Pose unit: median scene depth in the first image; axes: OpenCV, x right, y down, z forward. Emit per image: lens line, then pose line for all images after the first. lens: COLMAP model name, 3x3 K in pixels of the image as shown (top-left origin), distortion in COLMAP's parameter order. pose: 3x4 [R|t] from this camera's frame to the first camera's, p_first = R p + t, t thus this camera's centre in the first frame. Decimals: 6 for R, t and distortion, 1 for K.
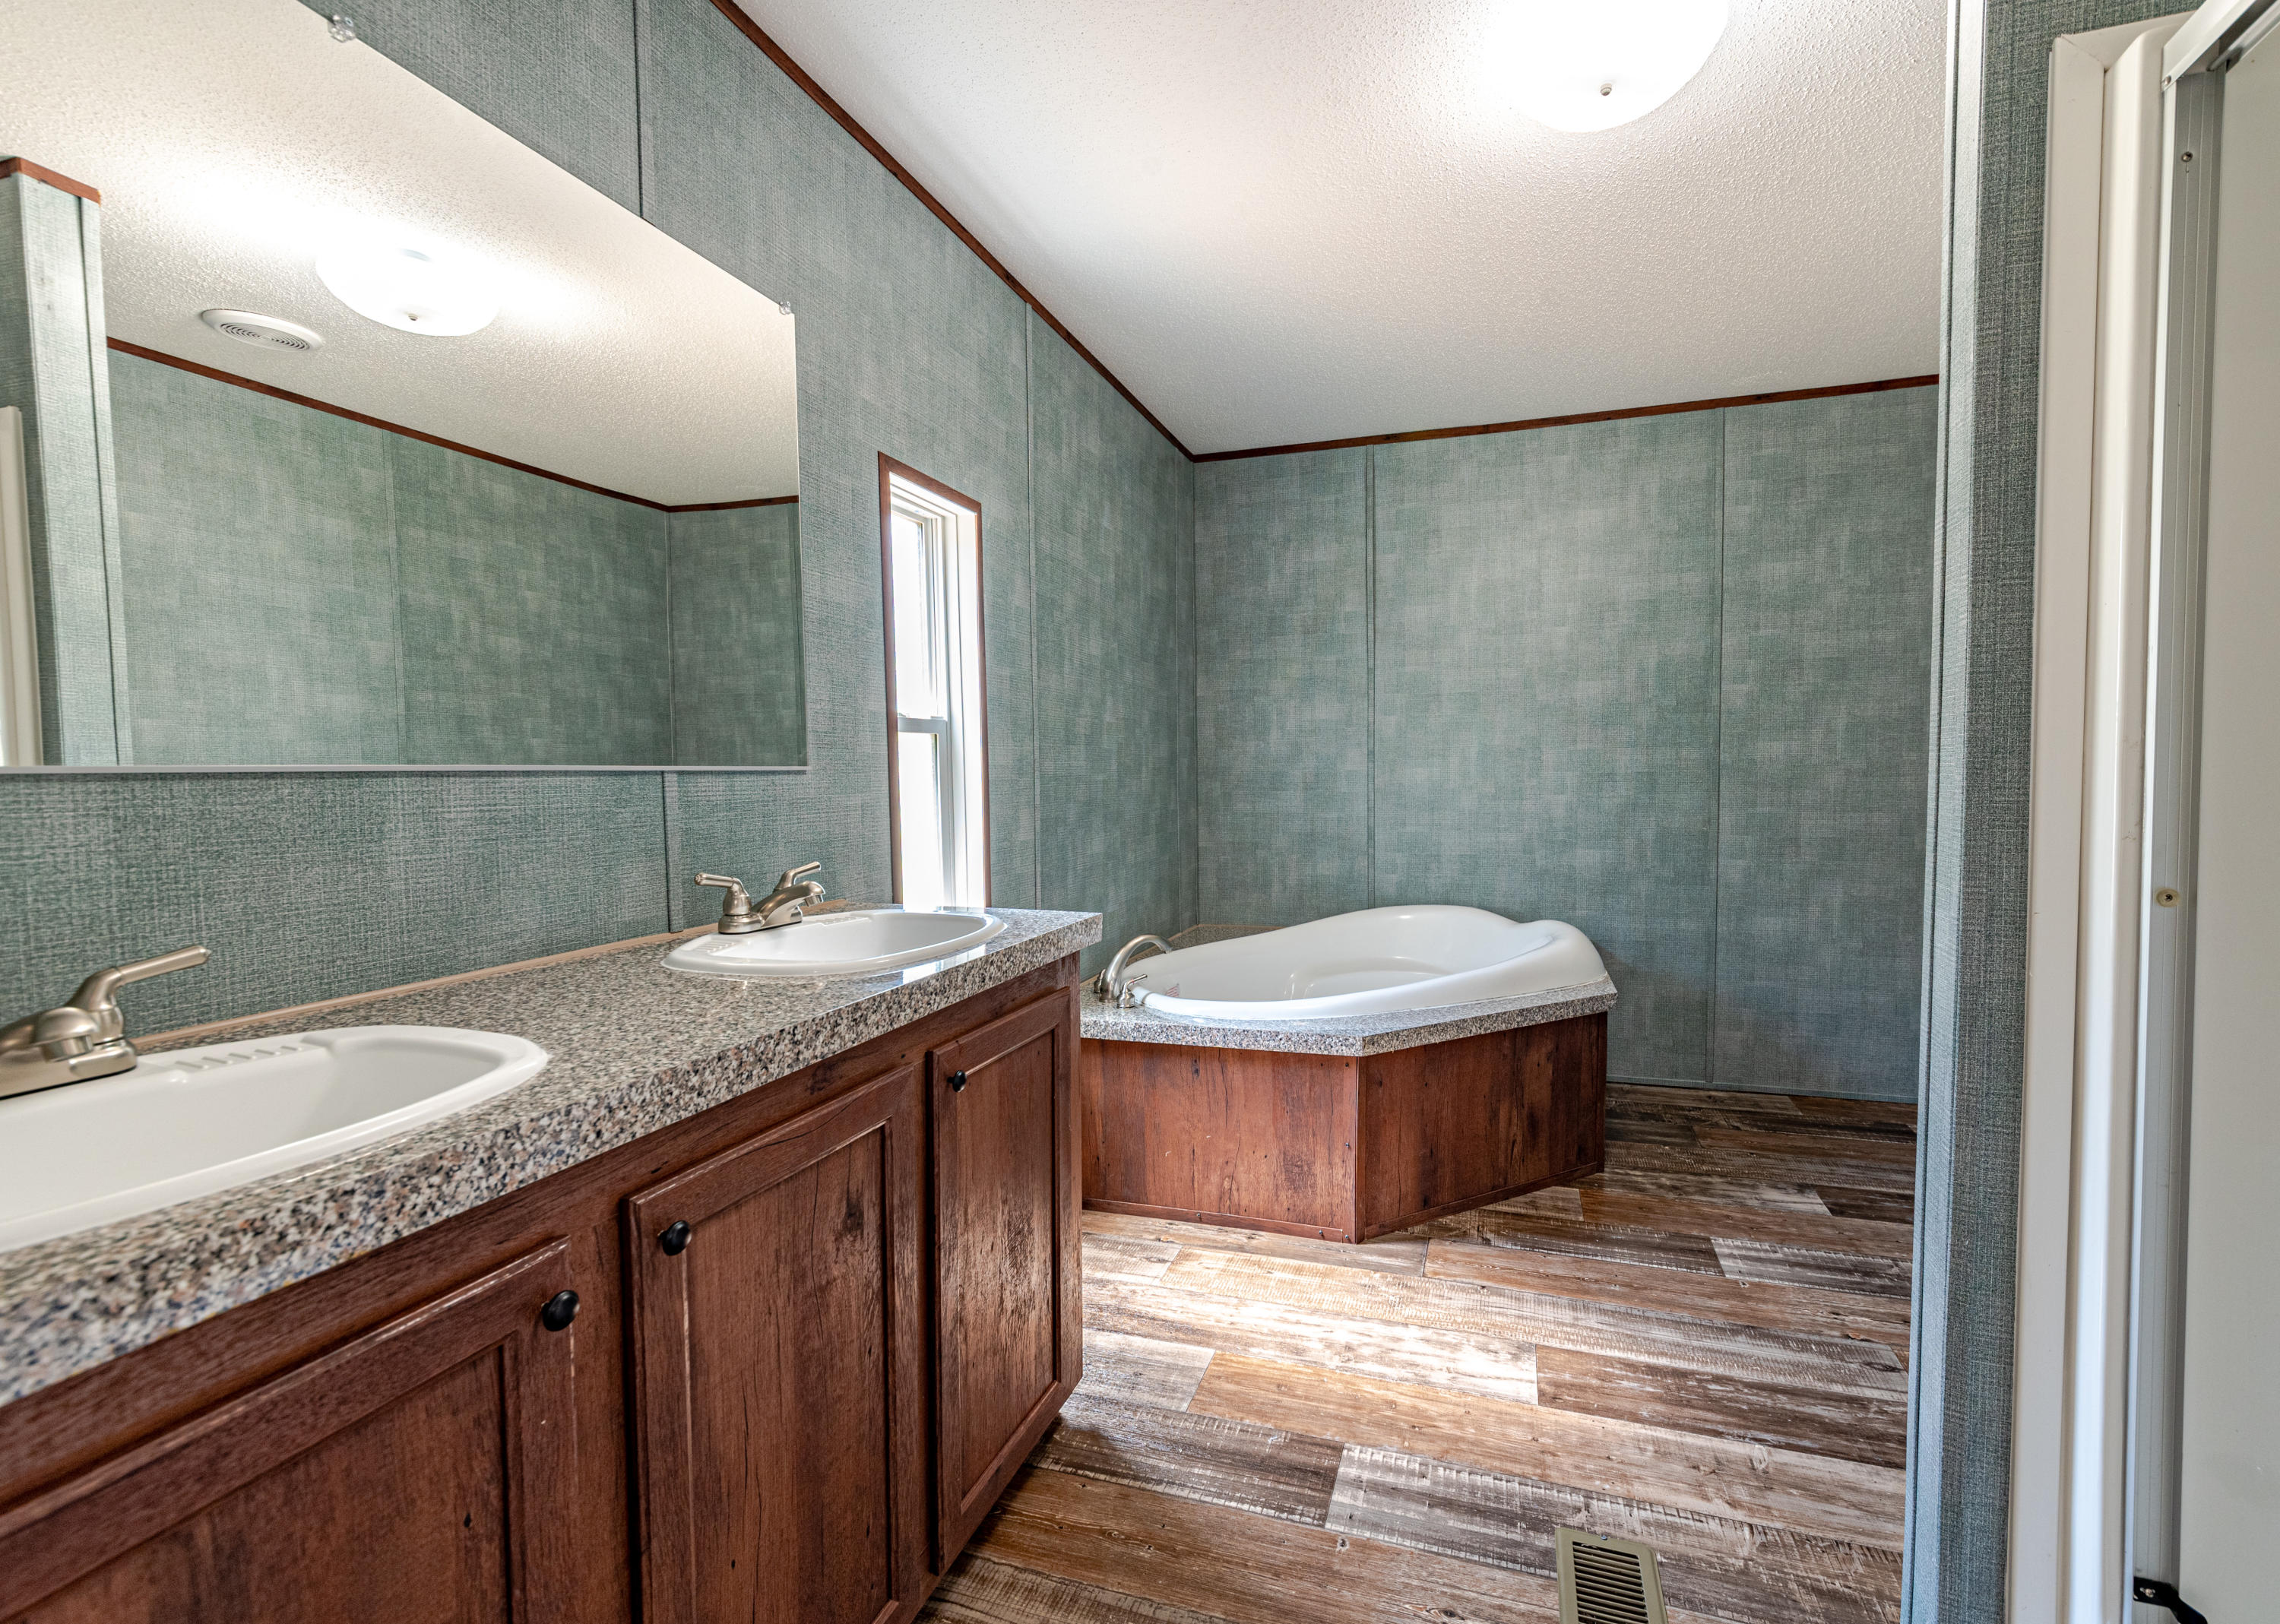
lens RADIAL K [[962.7, 0, 1224.4], [0, 962.7, 817.8], [0, 0, 1]] dist [0.002240, -0.000035]
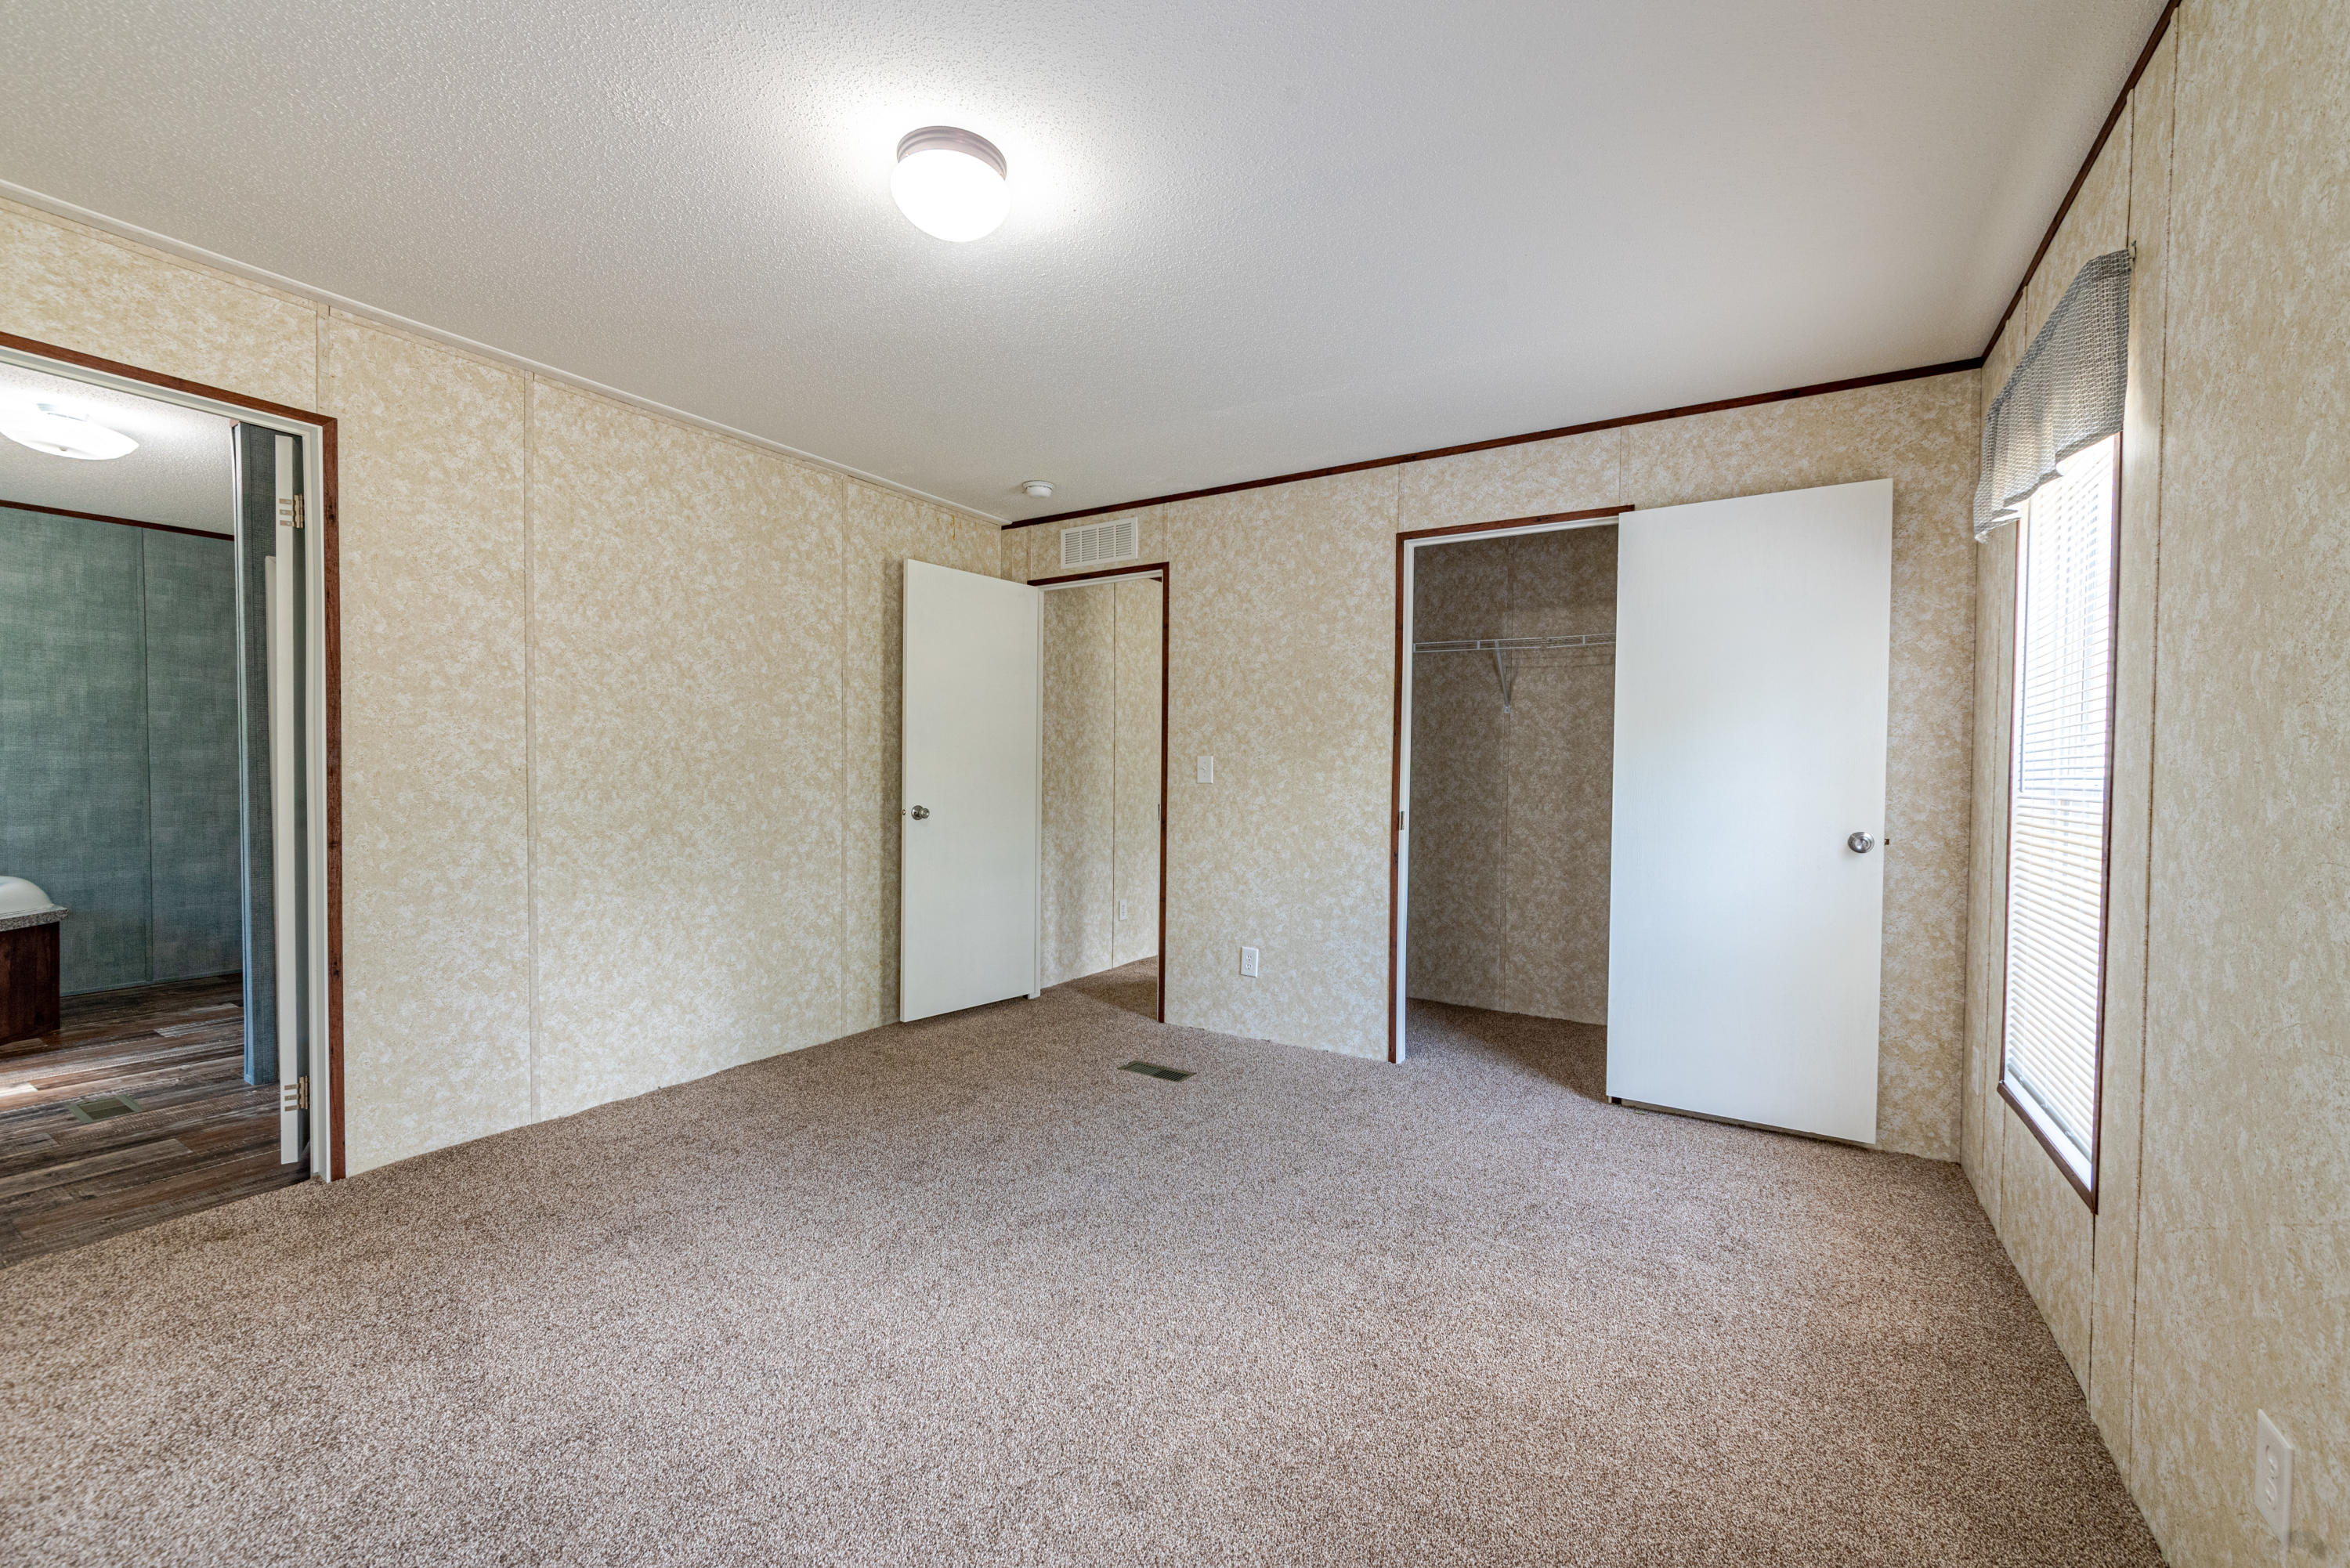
lens RADIAL K [[945.2, 0, 1187.1], [0, 945.2, 786.6], [0, 0, 1]] dist [-0.005659, 0.002397]
pose [[0.261550, -0.012185, 0.965113, -0.060020], [0.044496, 0.999009, 0.000555, 0.006421], [-0.964164, 0.042798, 0.261833, -0.117865]]
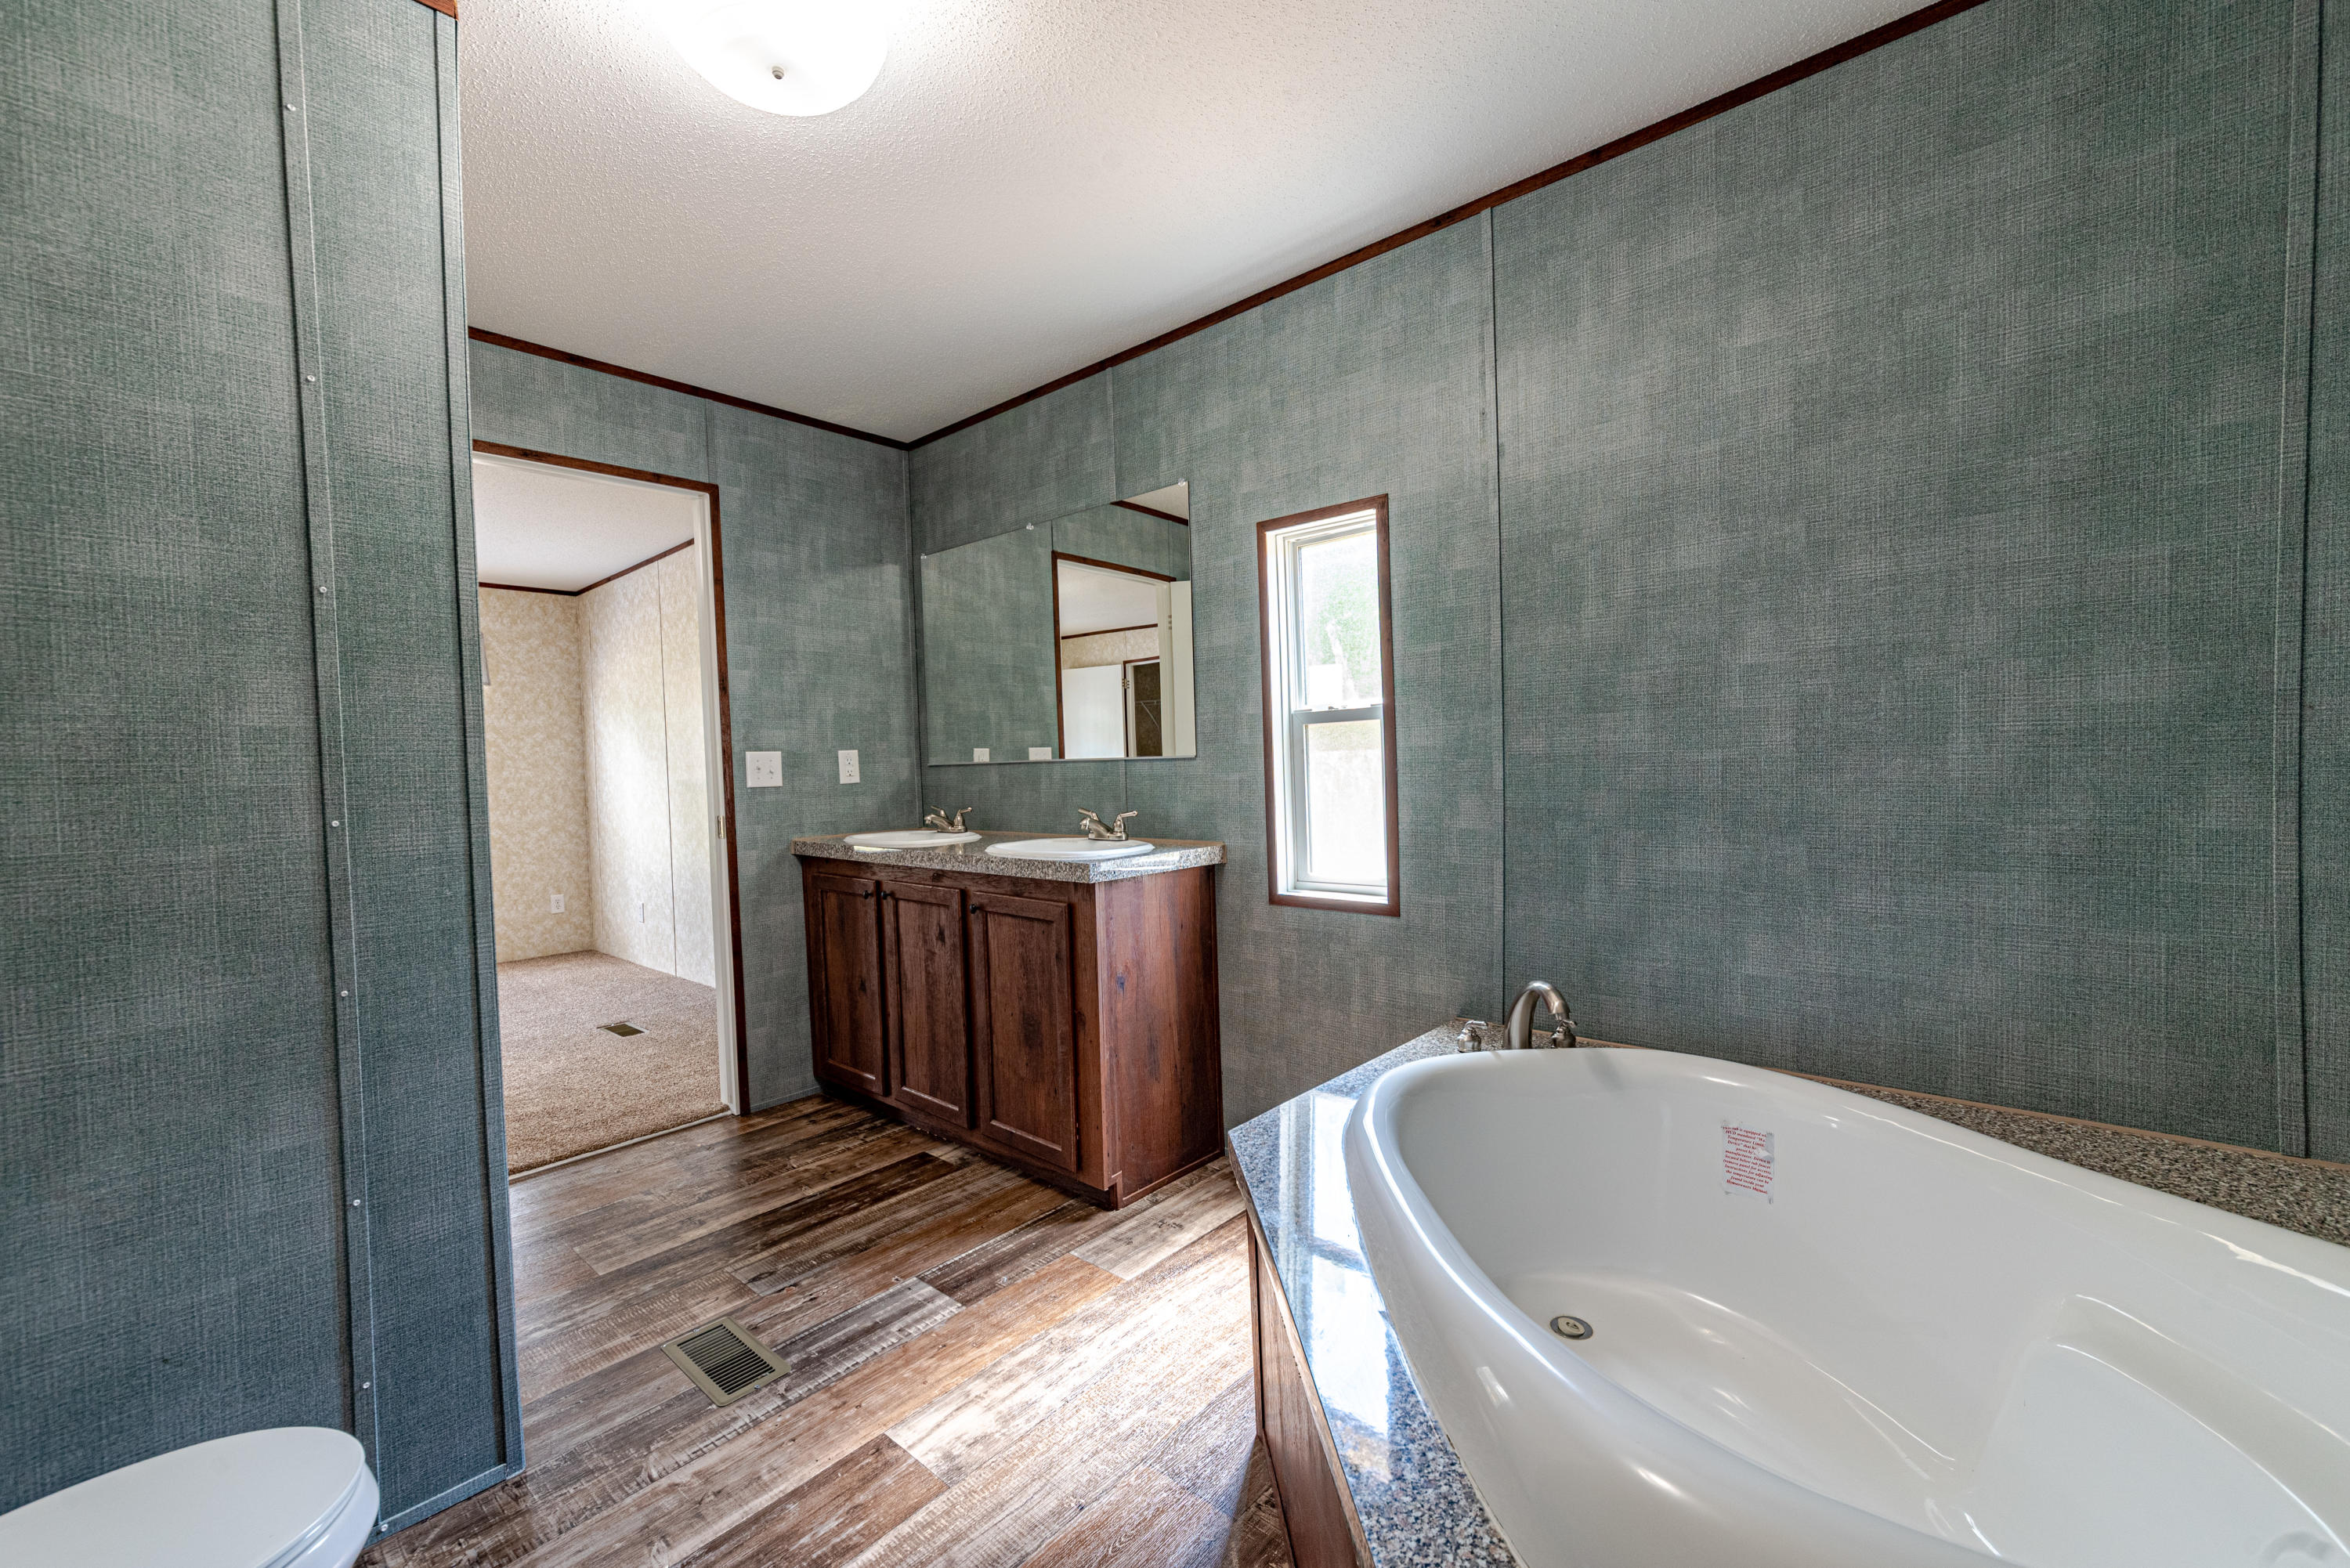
lens RADIAL K [[945.2, 0, 1172.6], [0, 945.2, 791.1], [0, 0, 1]] dist [-0.005659, 0.002397]
pose [[-0.418490, 0.047020, -0.907003, 1.307607], [-0.016085, 0.998119, 0.059165, -0.109460], [0.908079, 0.039350, -0.416946, 2.074624]]
